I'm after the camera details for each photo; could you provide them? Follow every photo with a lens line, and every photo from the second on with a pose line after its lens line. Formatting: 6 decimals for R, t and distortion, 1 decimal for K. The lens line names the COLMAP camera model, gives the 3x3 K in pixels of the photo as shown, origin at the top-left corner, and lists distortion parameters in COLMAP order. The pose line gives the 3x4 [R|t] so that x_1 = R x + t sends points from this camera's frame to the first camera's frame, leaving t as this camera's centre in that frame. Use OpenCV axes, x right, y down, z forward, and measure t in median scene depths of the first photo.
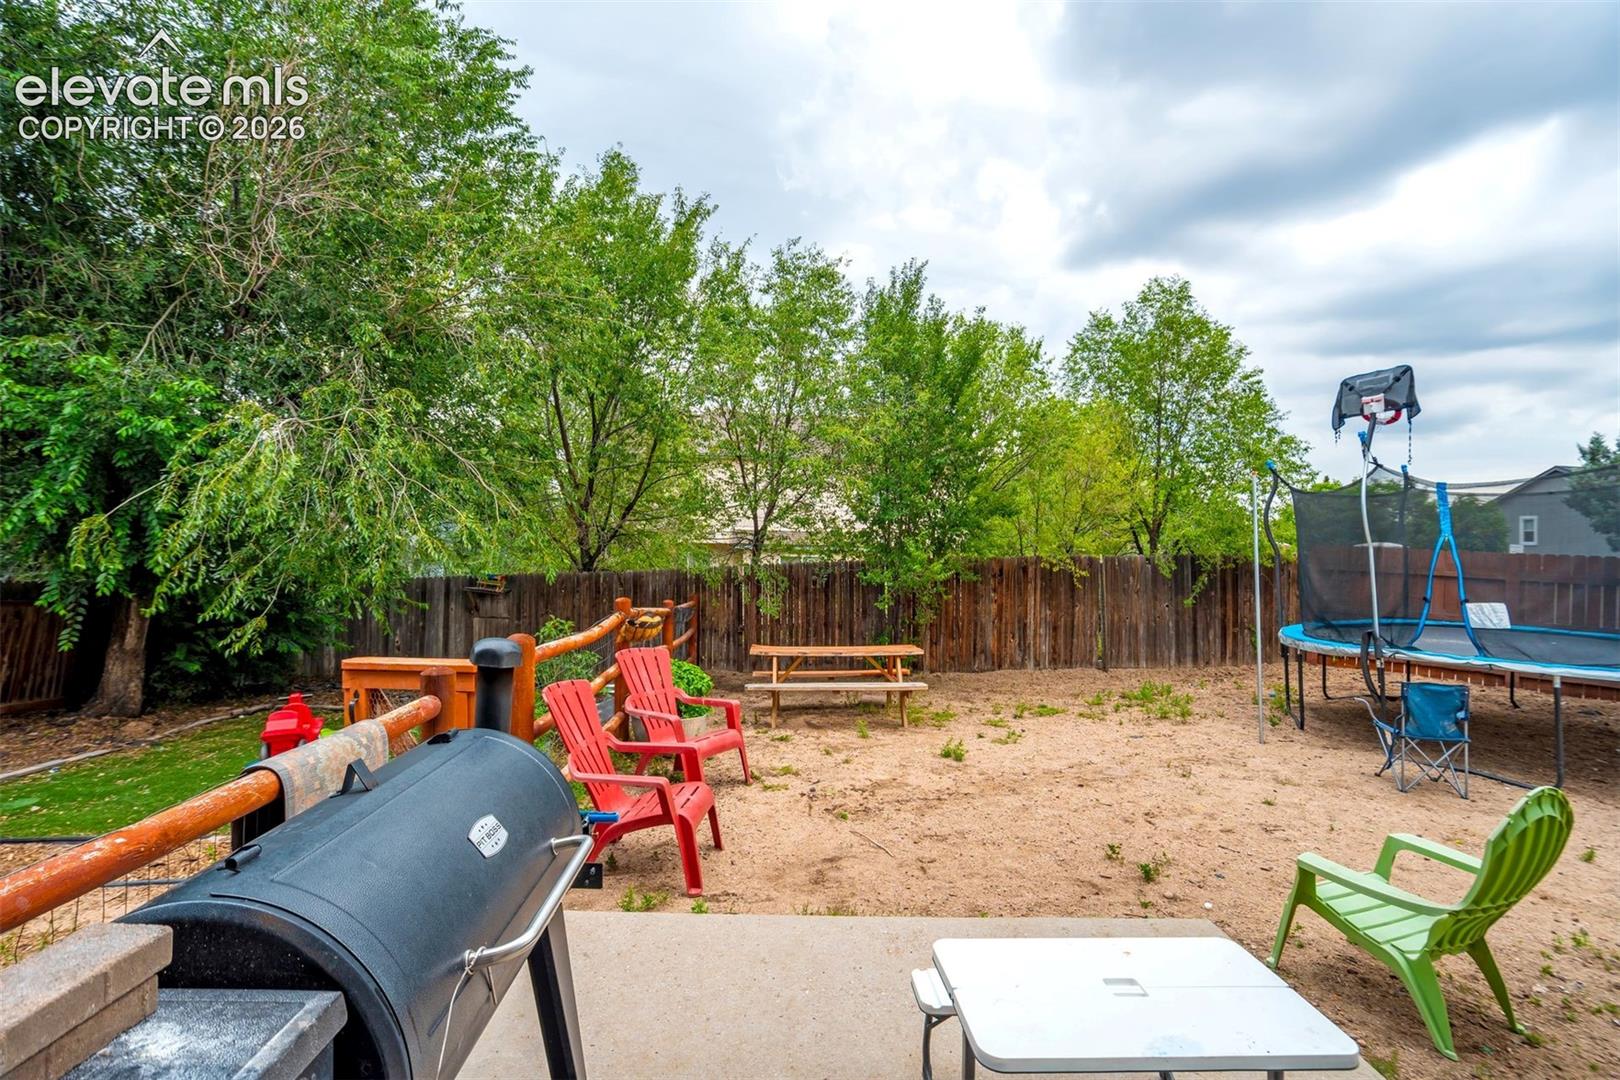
lens RADIAL K [[761.6, 0, 811.7], [0, 761.6, 517.1], [0, 0, 1]] dist [-0.028984, 0.008431]
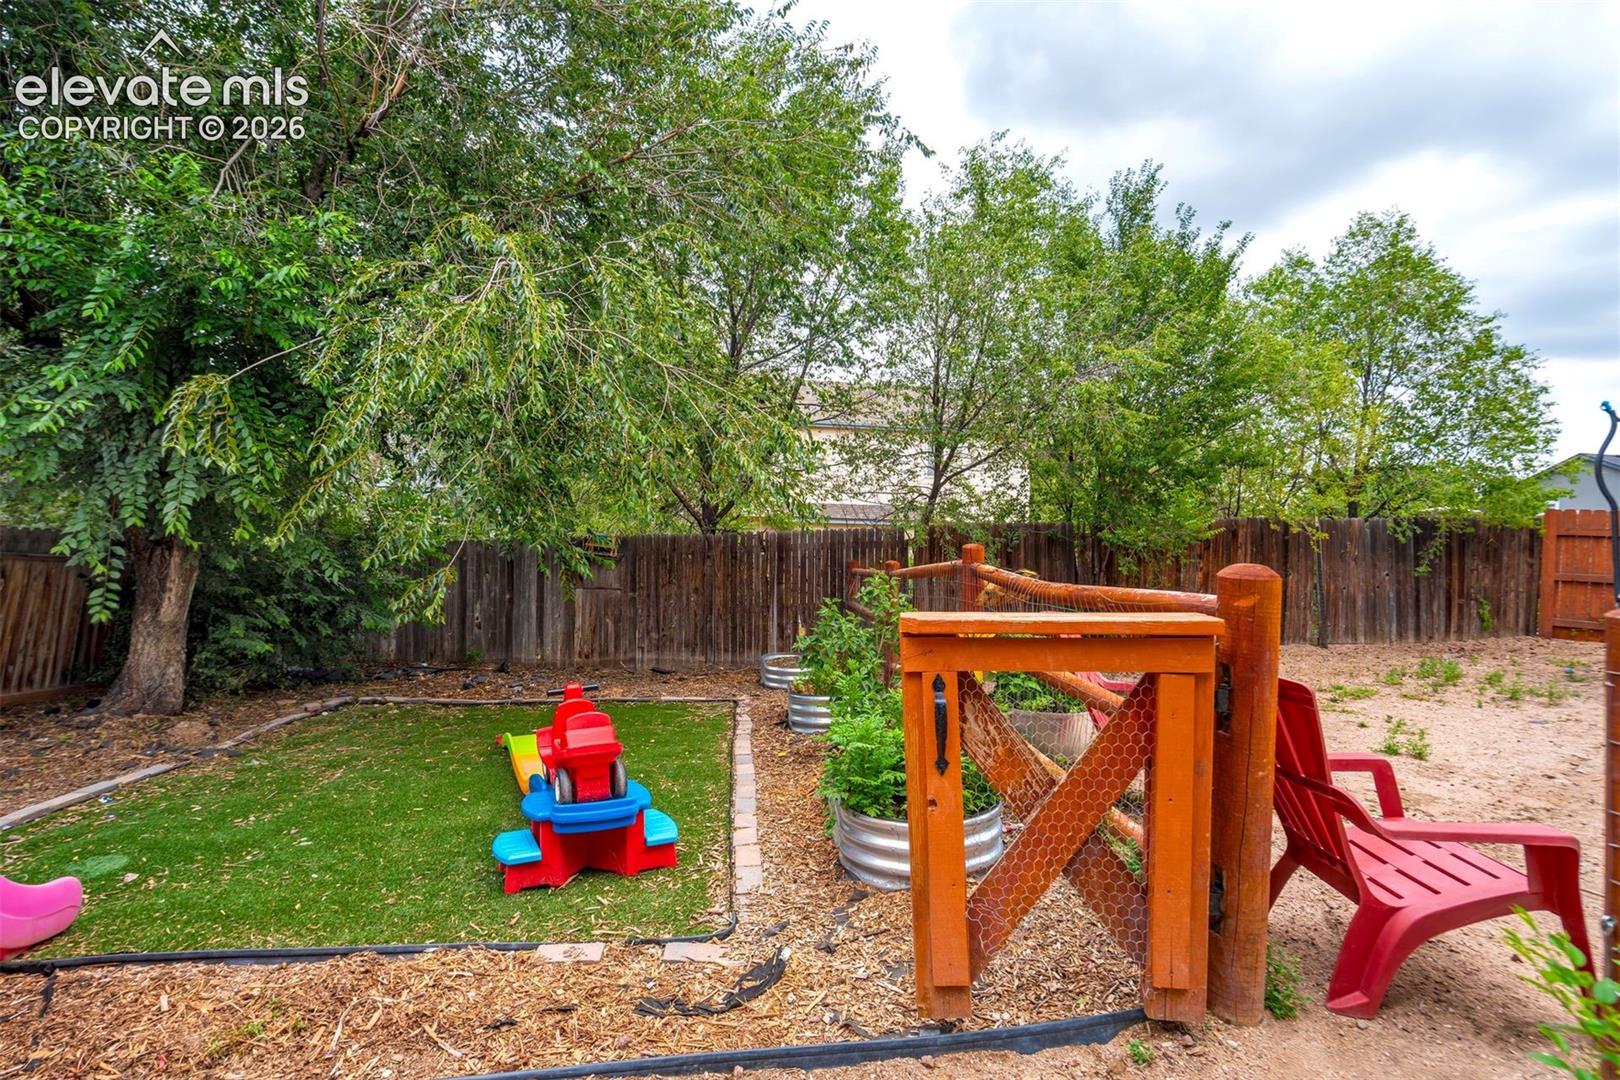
lens RADIAL K [[729.9, 0, 809.9], [0, 729.9, 533.1], [0, 0, 1]] dist [-0.023664, 0.000346]
pose [[0.996099, 0.009674, 0.087711, -0.296252], [-0.012259, 0.999504, 0.028991, 0.052227], [-0.087387, -0.029953, 0.995724, 0.213529]]
